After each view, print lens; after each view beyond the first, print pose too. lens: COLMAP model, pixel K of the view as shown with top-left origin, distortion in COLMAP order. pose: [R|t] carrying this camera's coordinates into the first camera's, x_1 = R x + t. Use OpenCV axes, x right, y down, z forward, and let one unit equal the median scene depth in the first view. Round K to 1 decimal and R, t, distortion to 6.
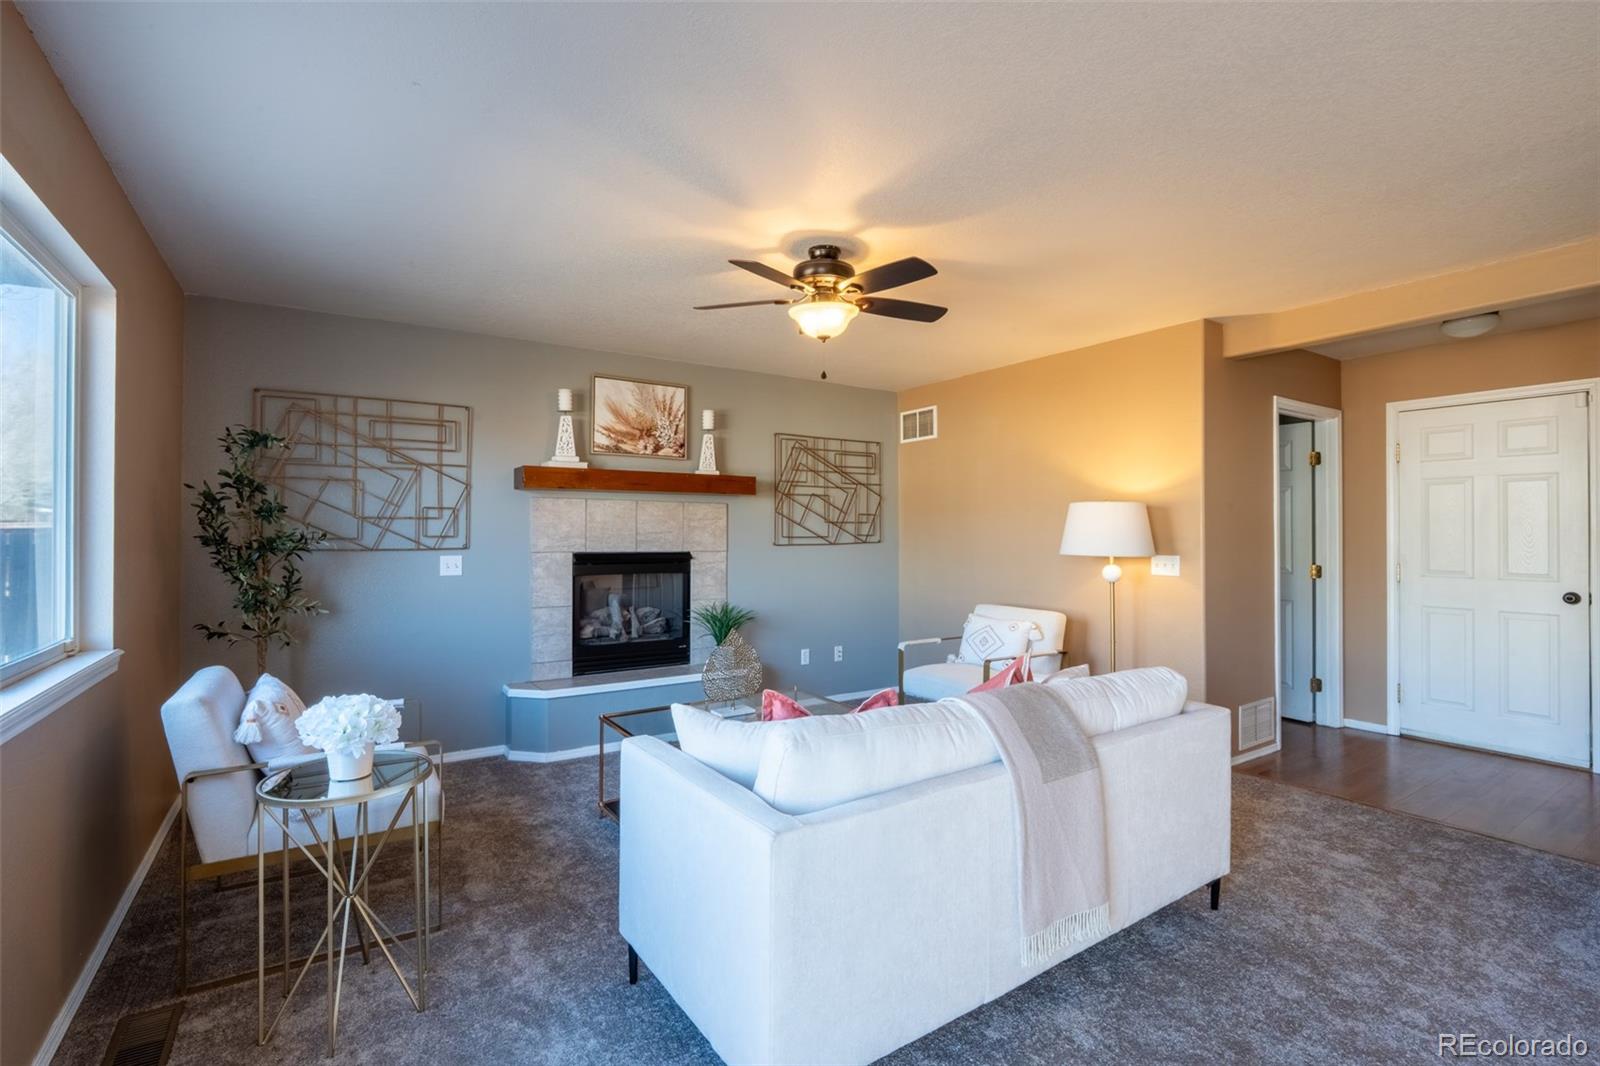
lens RADIAL K [[709.8, 0, 784.2], [0, 709.8, 525.3], [0, 0, 1]] dist [-0.008800, 0.000742]
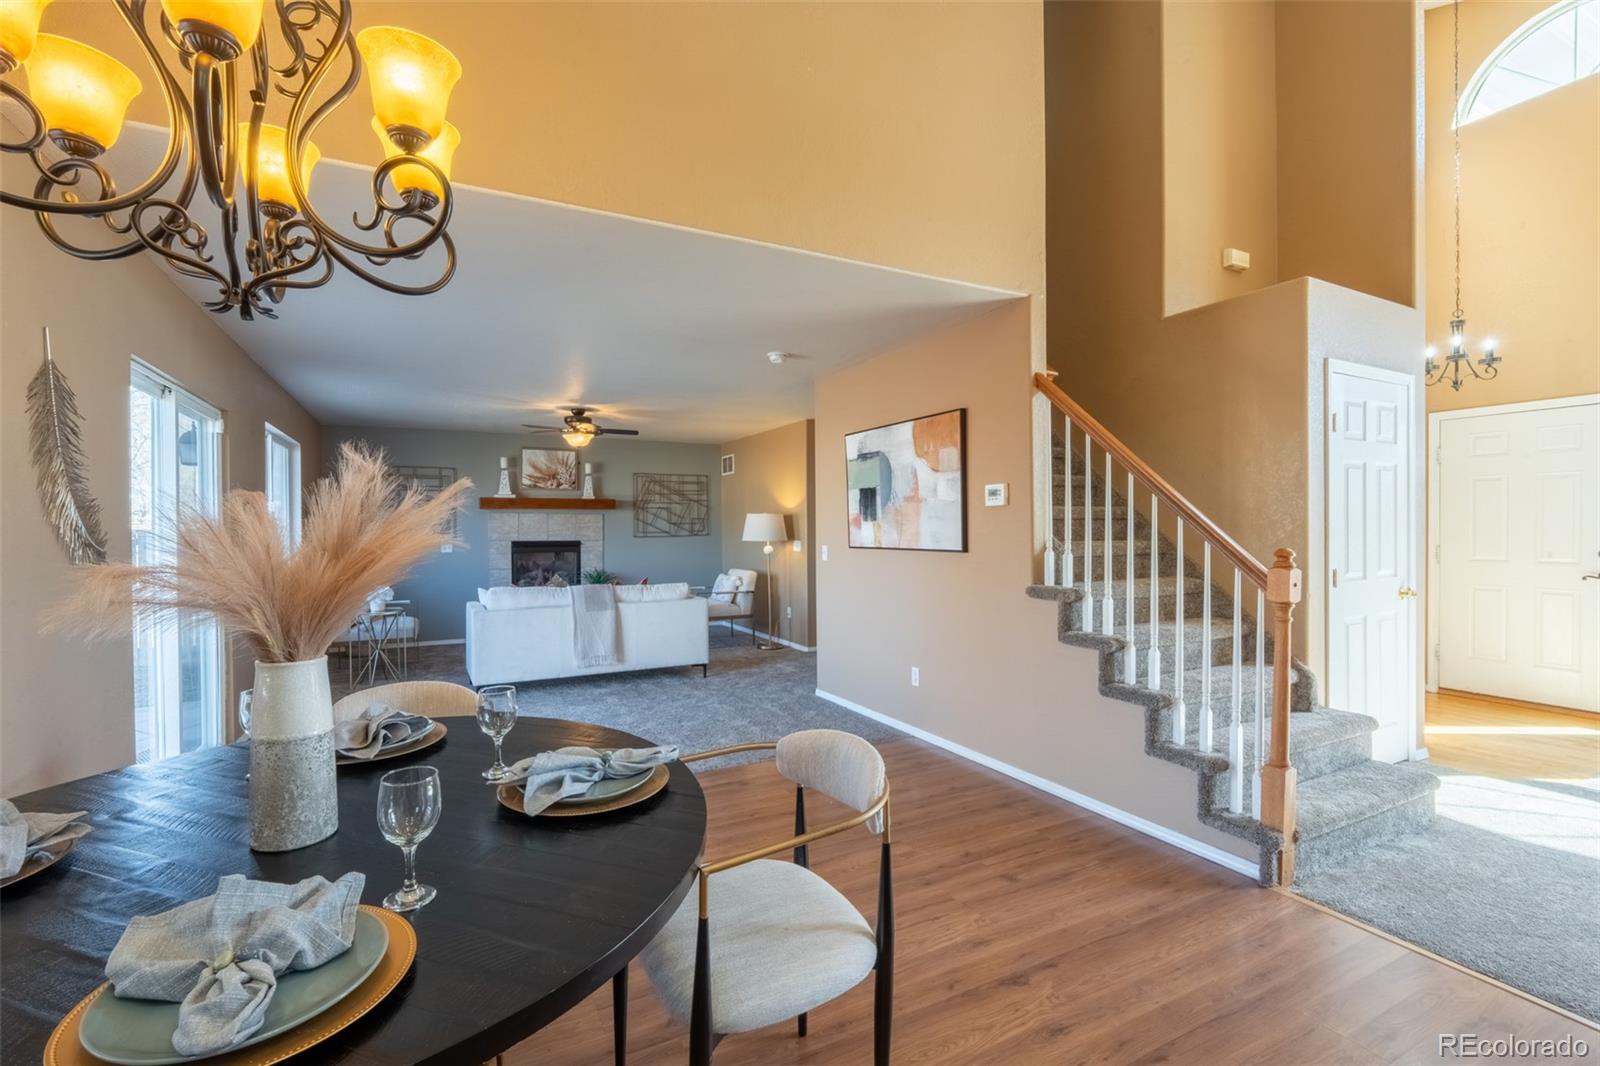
lens RADIAL K [[709.8, 0, 797.4], [0, 709.8, 534.6], [0, 0, 1]] dist [-0.008800, 0.000742]
pose [[0.995956, -0.005186, -0.089689, 0.607842], [0.006954, 0.999787, 0.019418, -0.010246], [0.089569, -0.019963, 0.995781, -0.793521]]
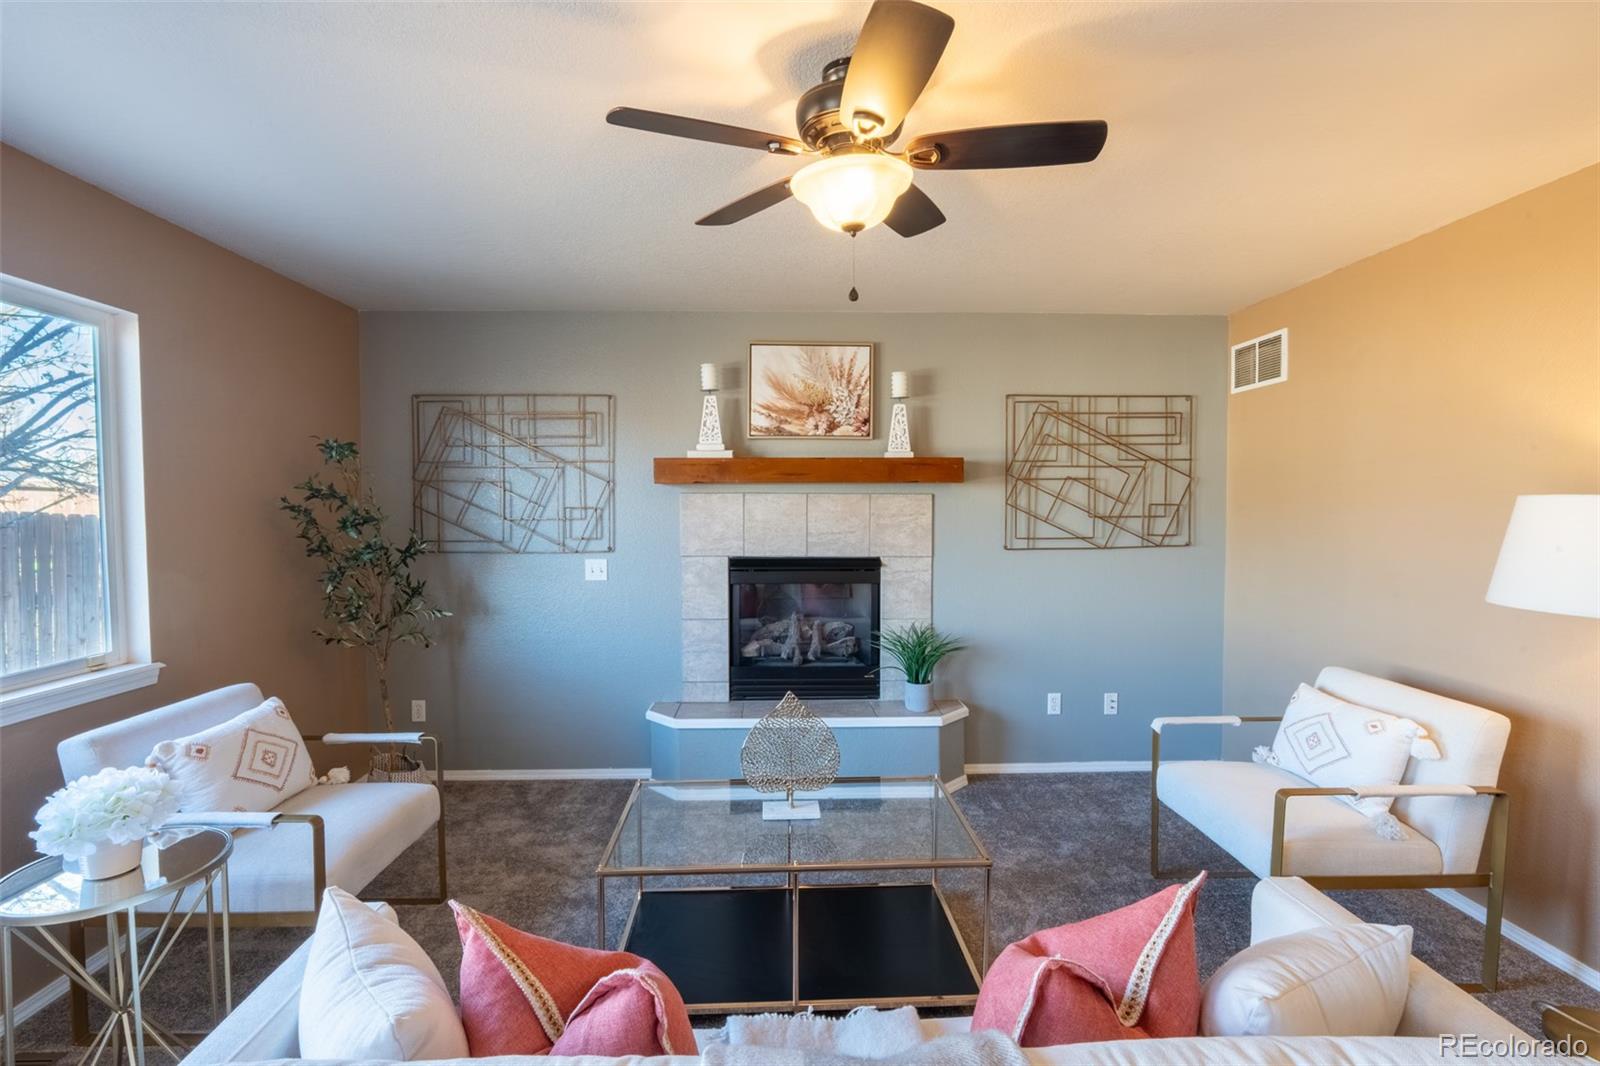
lens RADIAL K [[709.8, 0, 800.0], [0, 709.8, 533.4], [0, 0, 1]] dist [-0.008800, 0.000742]
pose [[0.860290, 0.017052, -0.509519, 0.196119], [0.008542, 0.998818, 0.047850, -0.027942], [0.509733, -0.045517, 0.859128, 0.293775]]
